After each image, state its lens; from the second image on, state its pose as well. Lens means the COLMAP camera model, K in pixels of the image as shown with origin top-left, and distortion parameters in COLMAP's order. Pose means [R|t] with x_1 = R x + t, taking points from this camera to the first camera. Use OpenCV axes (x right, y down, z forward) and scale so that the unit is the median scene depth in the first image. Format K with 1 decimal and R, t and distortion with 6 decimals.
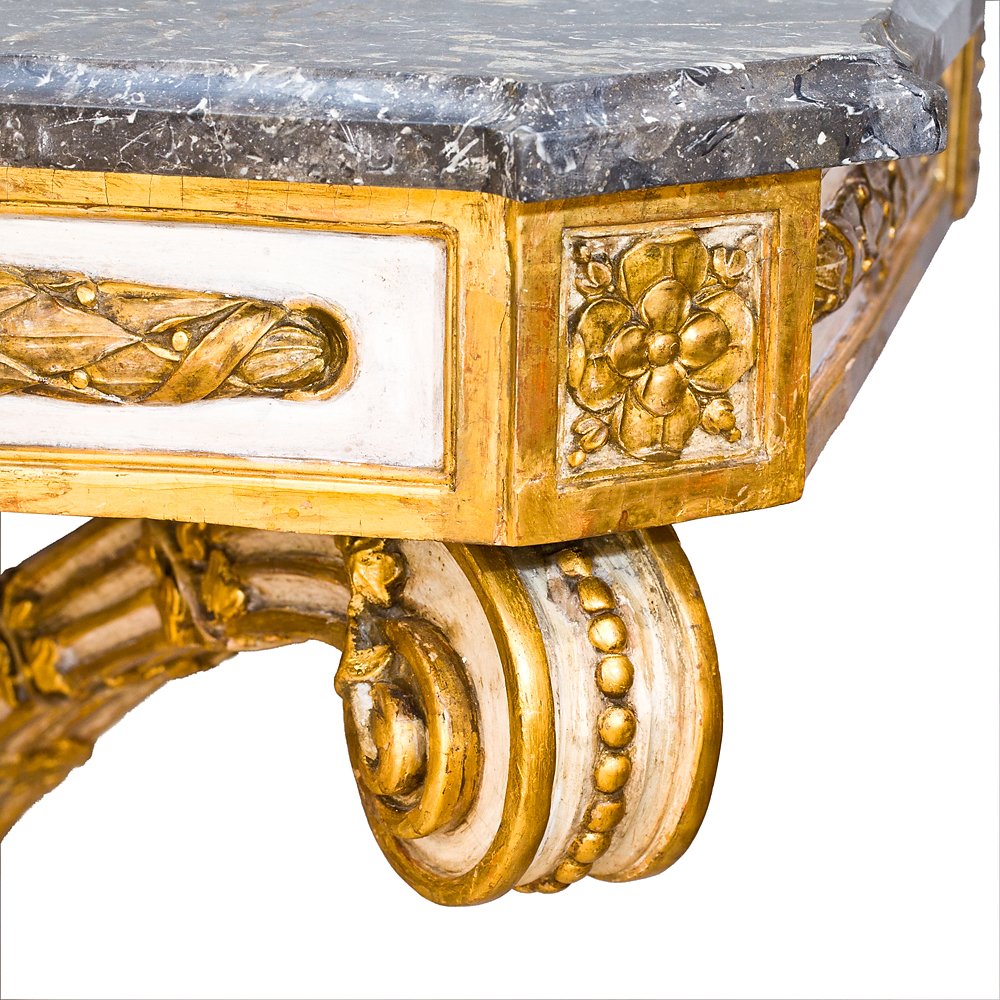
lens RADIAL K [[4637.8, 0, 500.6], [0, 4637.8, 499.2], [0, 0, 1]] dist [-0.102642, 0.000000]
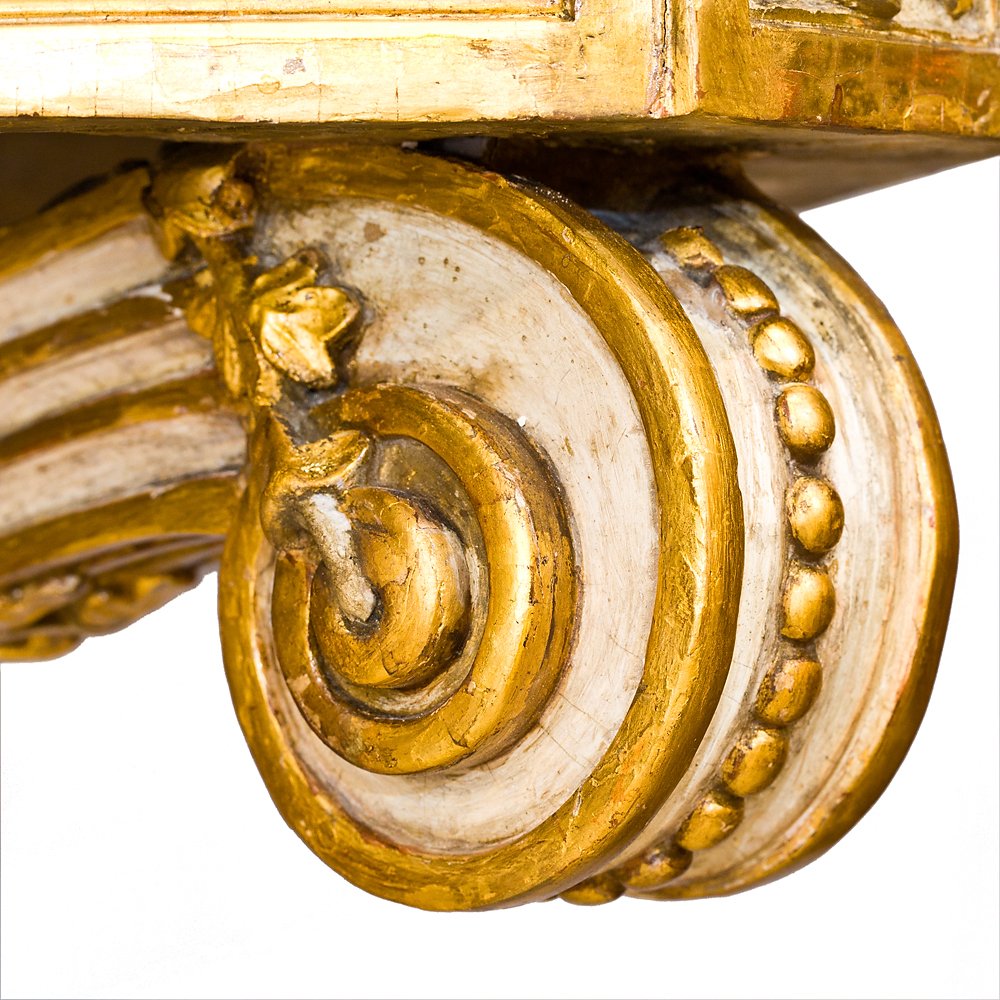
lens RADIAL K [[4813.7, 0, 499.0], [0, 4813.7, 500.6], [0, 0, 1]] dist [-0.037760, 0.000000]
pose [[0.949959, -0.021816, 0.311612, -0.188473], [0.102759, 0.963862, -0.245786, 0.183748], [-0.294989, 0.265507, 0.917871, 0.480182]]
